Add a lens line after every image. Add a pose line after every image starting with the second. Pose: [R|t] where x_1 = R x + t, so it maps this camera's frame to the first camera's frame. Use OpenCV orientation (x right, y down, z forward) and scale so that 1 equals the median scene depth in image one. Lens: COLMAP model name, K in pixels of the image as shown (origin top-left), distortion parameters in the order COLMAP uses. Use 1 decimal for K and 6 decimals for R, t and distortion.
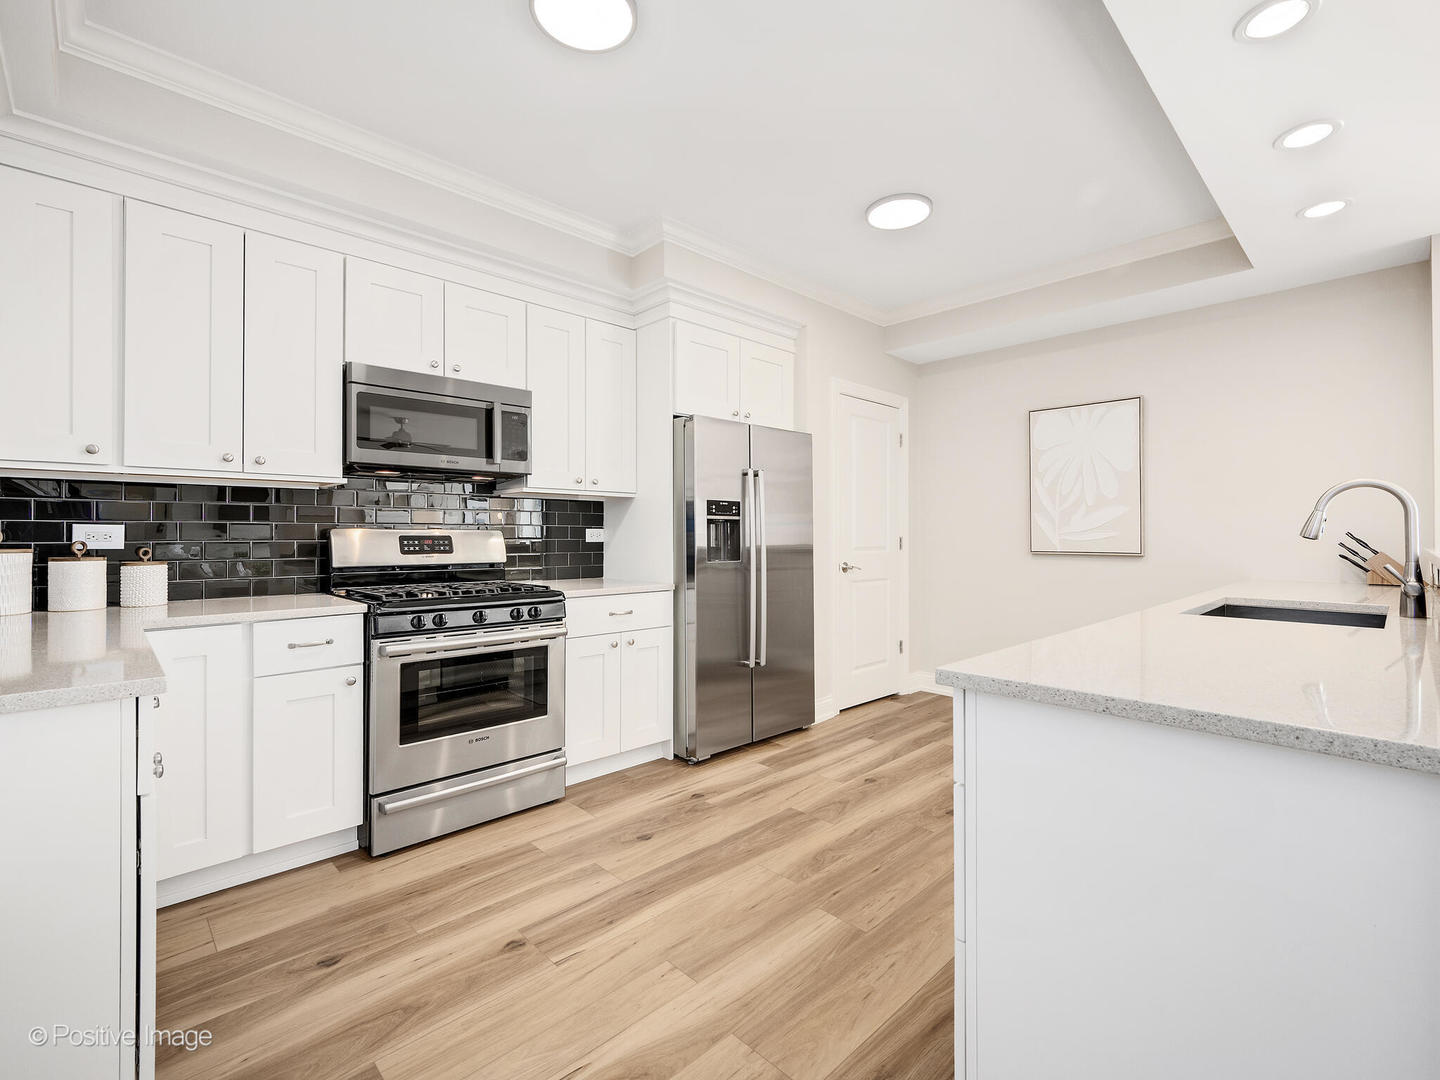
lens RADIAL K [[664.0, 0, 726.0], [0, 664.0, 527.7], [0, 0, 1]] dist [0.001519, 0.000368]
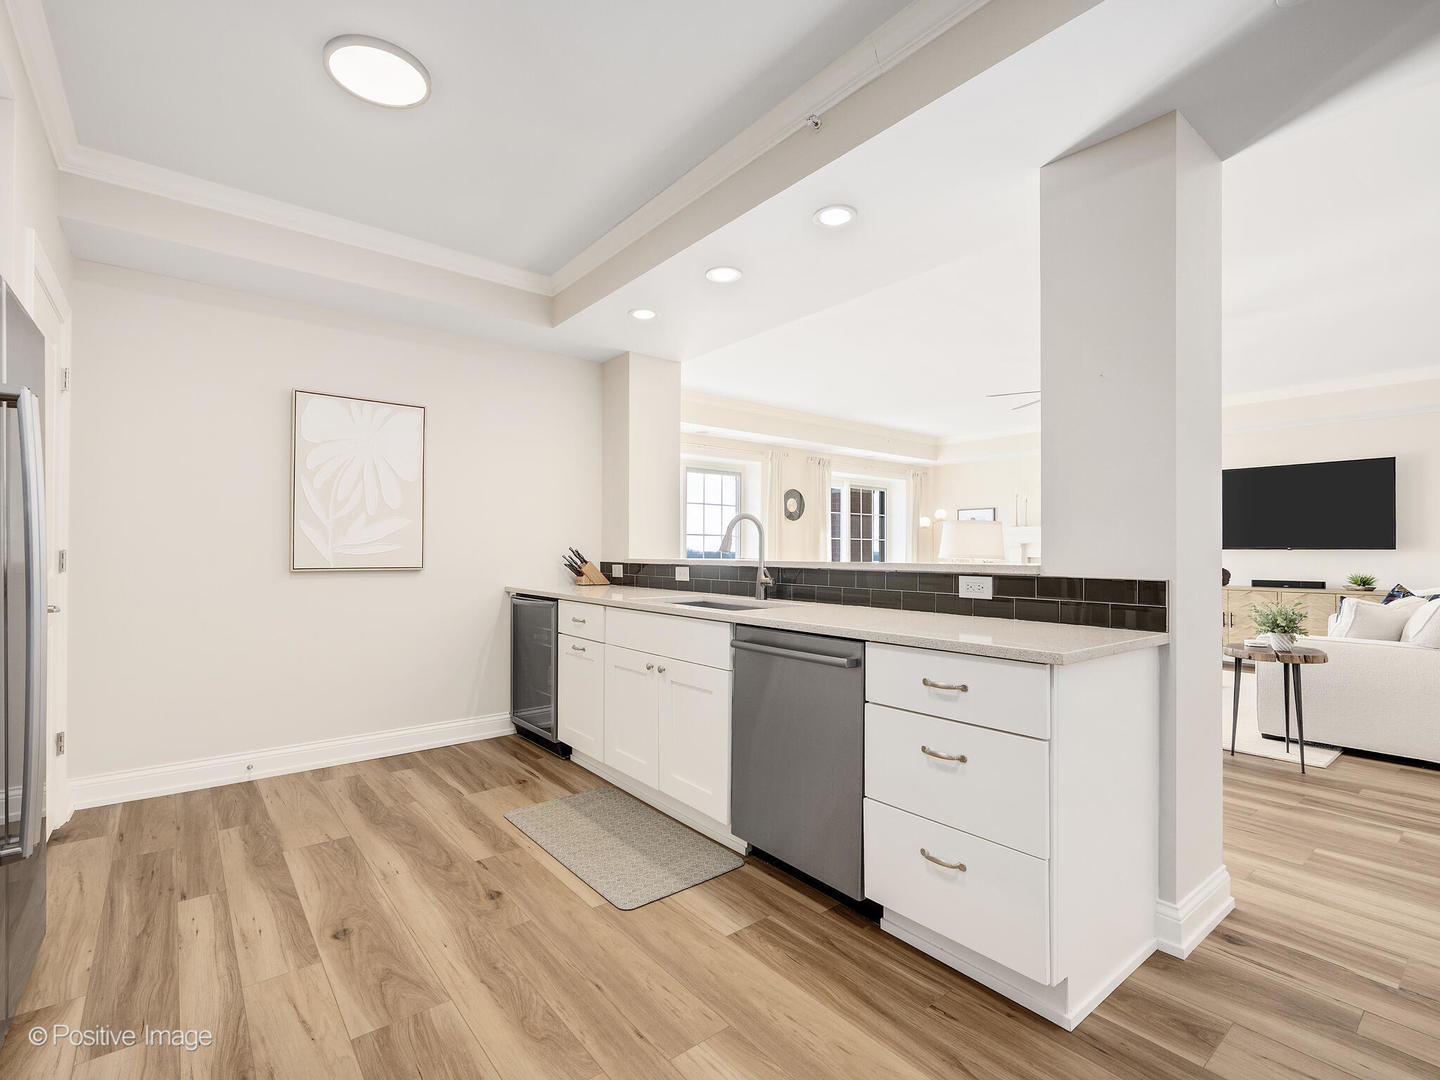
lens RADIAL K [[664.0, 0, 728.4], [0, 664.0, 543.9], [0, 0, 1]] dist [0.001519, 0.000368]
pose [[0.093218, 0.003680, 0.995639, -0.429793], [-0.015319, 0.999880, -0.002261, -0.000068], [-0.995528, -0.015041, 0.093263, 0.634838]]
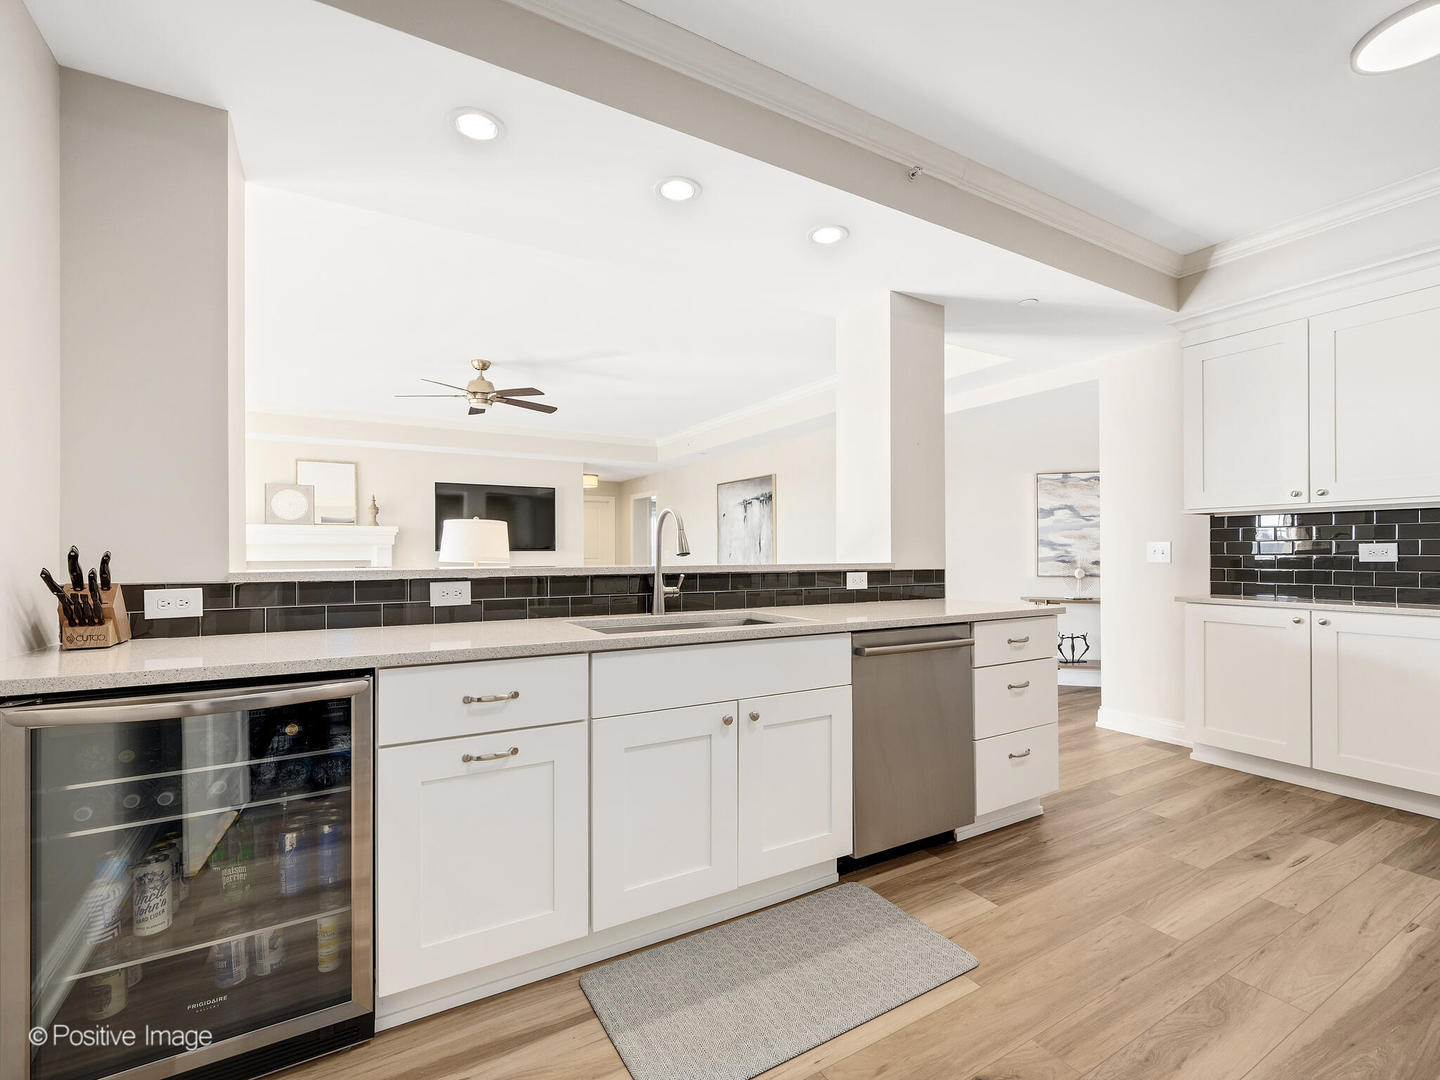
lens RADIAL K [[664.0, 0, 701.7], [0, 664.0, 544.8], [0, 0, 1]] dist [0.001519, 0.000368]
pose [[-0.967942, -0.001718, 0.251168, 0.416558], [-0.007922, 0.999688, -0.023688, 0.016621], [-0.251049, -0.024919, -0.967654, 1.542217]]
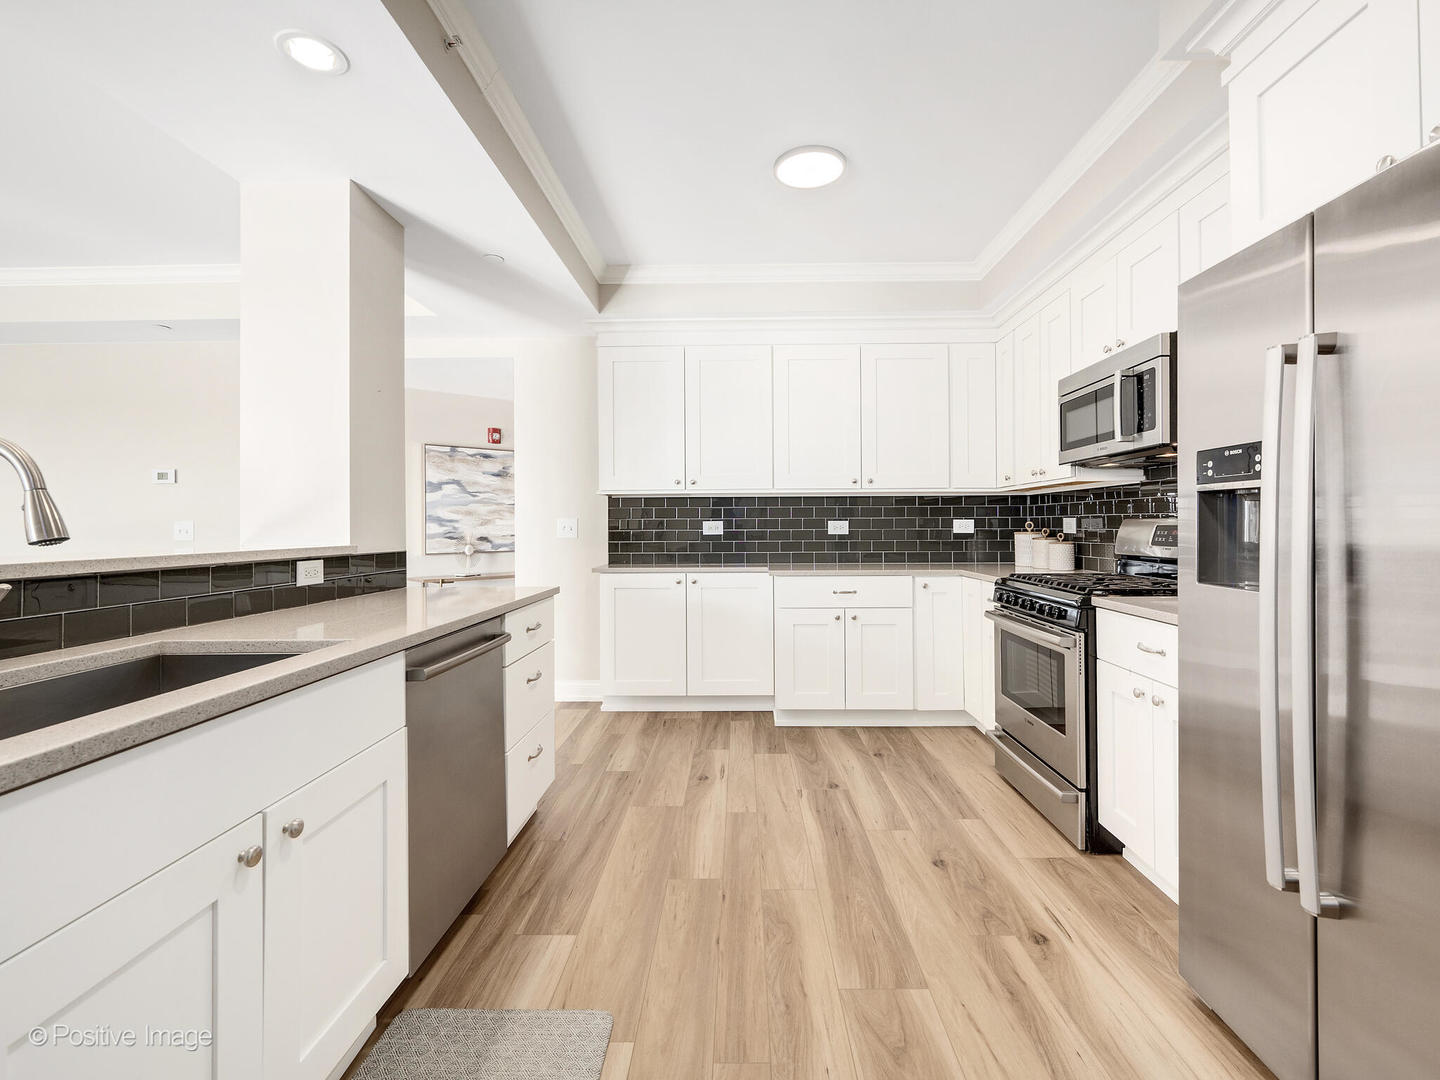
lens RADIAL K [[664.0, 0, 757.2], [0, 664.0, 517.1], [0, 0, 1]] dist [0.001519, 0.000368]
pose [[-0.694884, -0.011187, -0.719034, 0.638653], [0.010671, 0.999608, -0.025865, 0.009565], [0.719042, -0.025646, -0.694493, 1.310579]]
